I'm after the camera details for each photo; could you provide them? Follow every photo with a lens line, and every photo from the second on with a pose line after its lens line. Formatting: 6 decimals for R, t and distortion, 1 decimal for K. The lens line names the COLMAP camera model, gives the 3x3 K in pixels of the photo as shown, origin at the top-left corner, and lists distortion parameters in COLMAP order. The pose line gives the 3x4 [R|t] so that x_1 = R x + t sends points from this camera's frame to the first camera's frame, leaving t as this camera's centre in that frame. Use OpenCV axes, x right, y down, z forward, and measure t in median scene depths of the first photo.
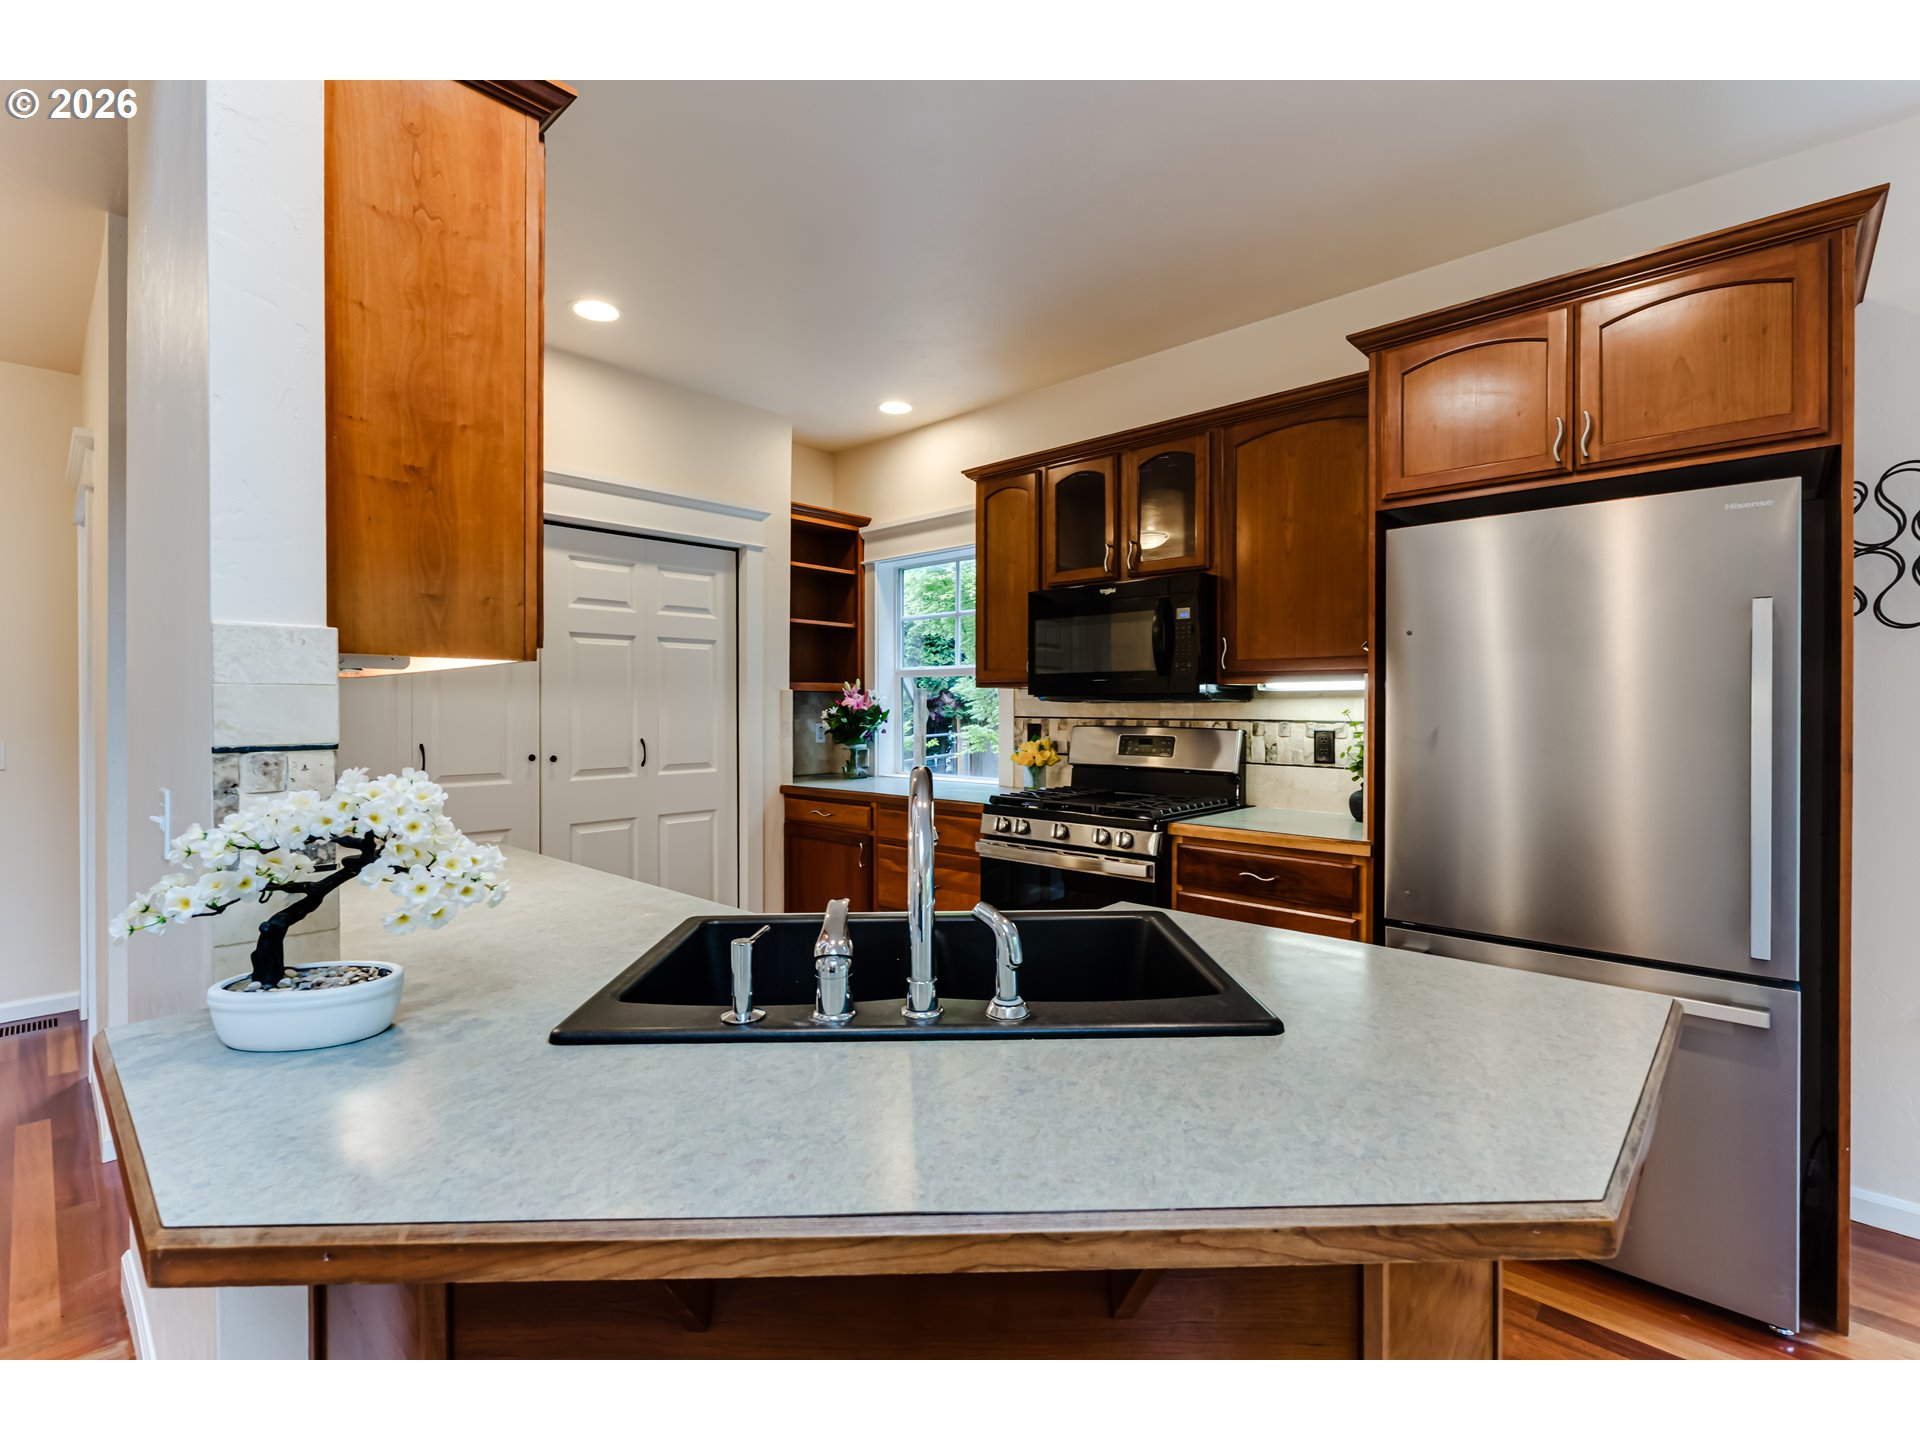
lens RADIAL K [[882.2, 0, 965.7], [0, 882.2, 712.4], [0, 0, 1]] dist [-0.001703, 0.000276]
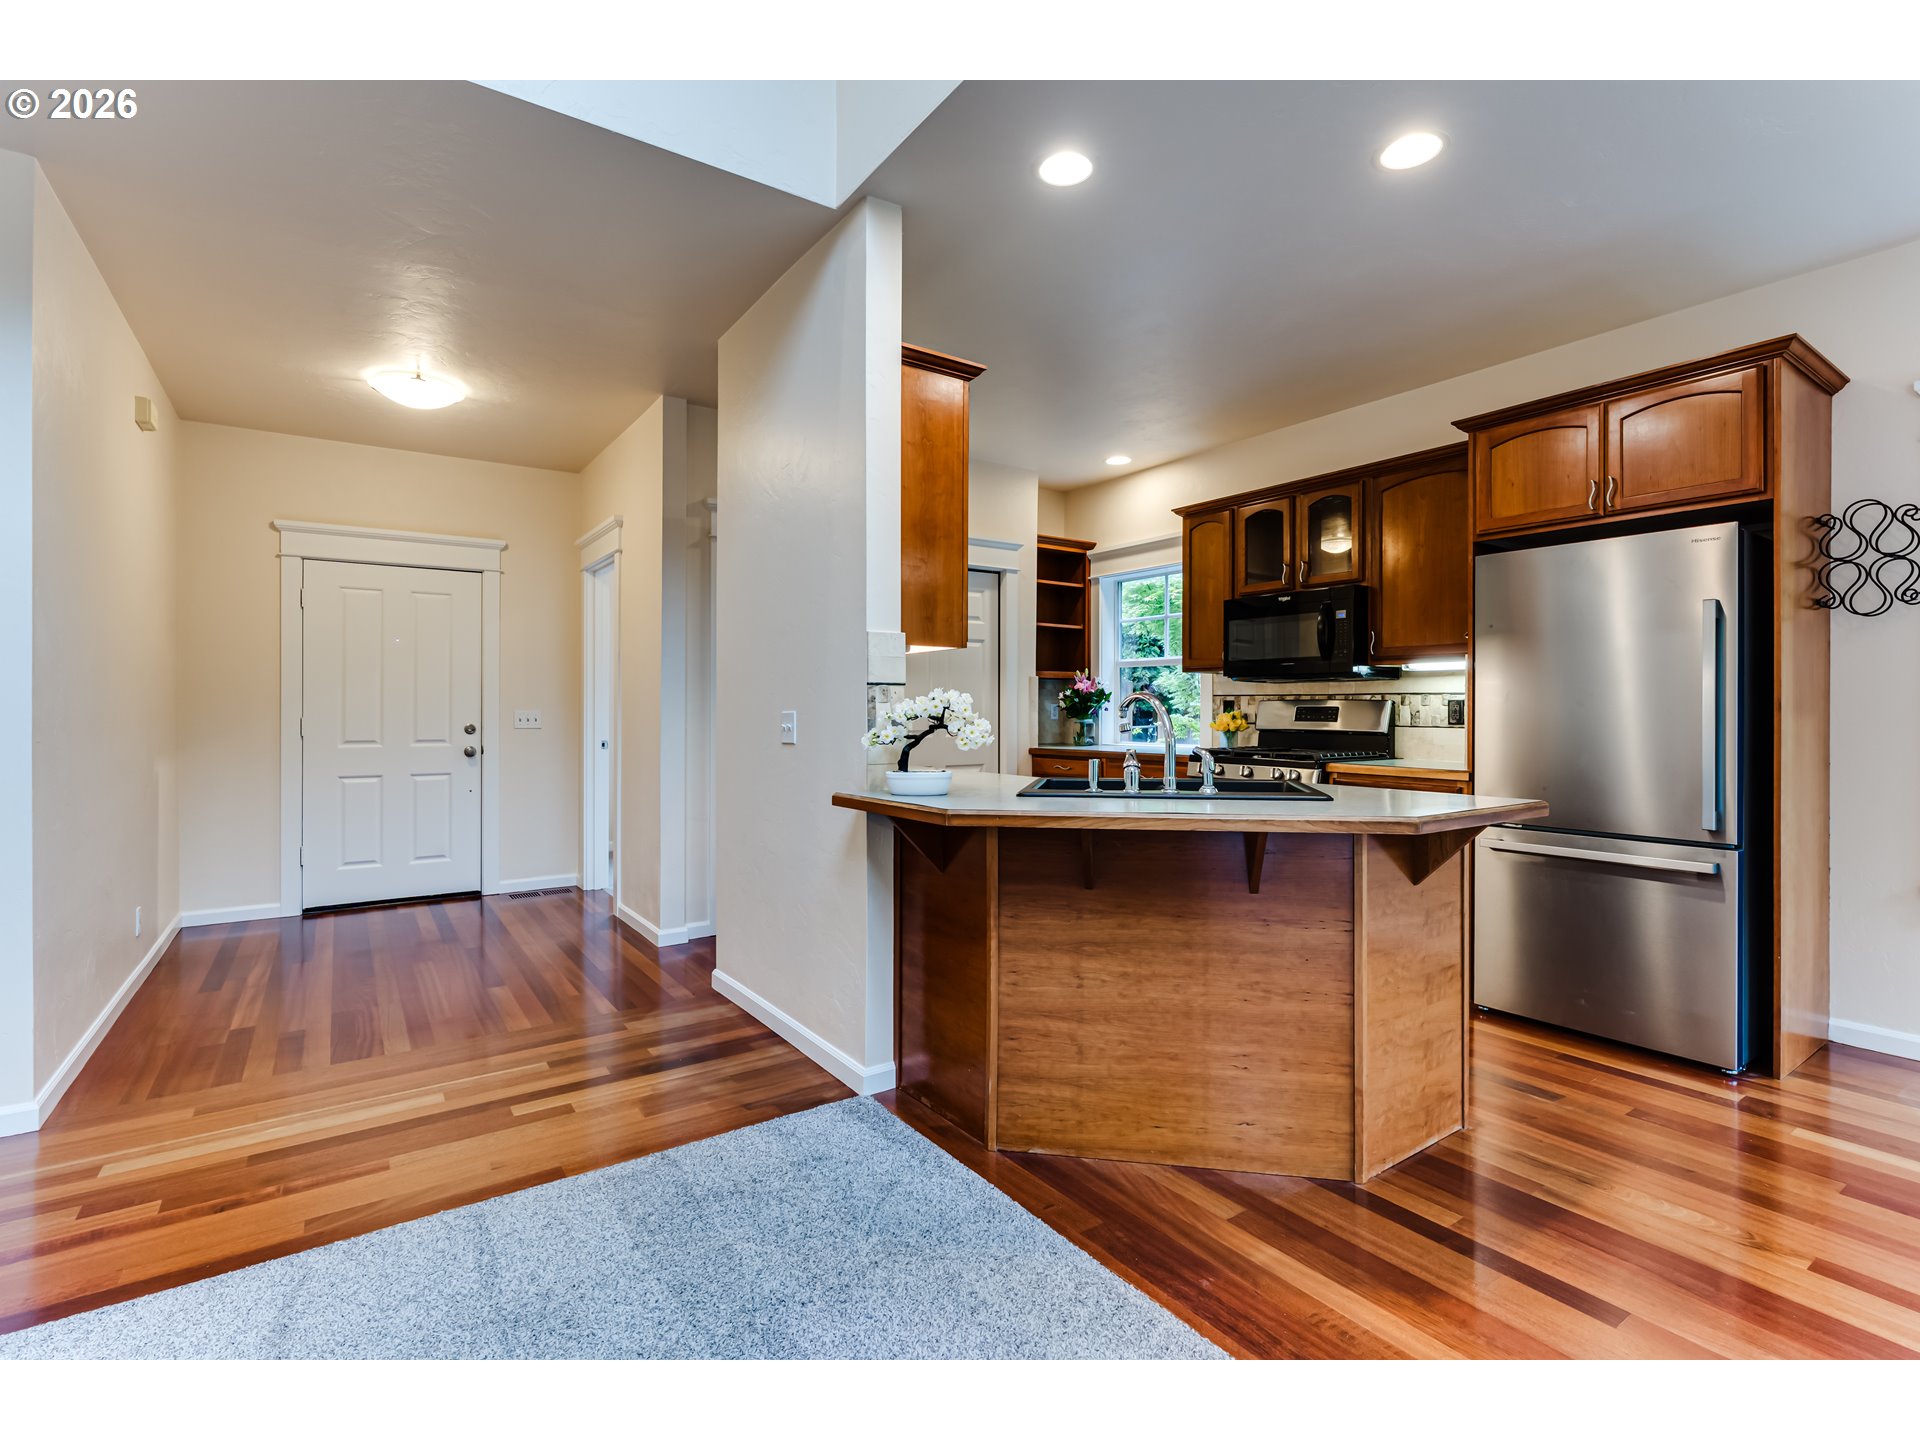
lens RADIAL K [[903.4, 0, 939.3], [0, 903.4, 704.8], [0, 0, 1]] dist [-0.000670, 0.000112]
pose [[0.971157, 0.002606, -0.238426, -0.020032], [-0.005430, 0.999923, -0.011191, 0.038421], [0.238378, 0.012163, 0.971096, -0.411872]]
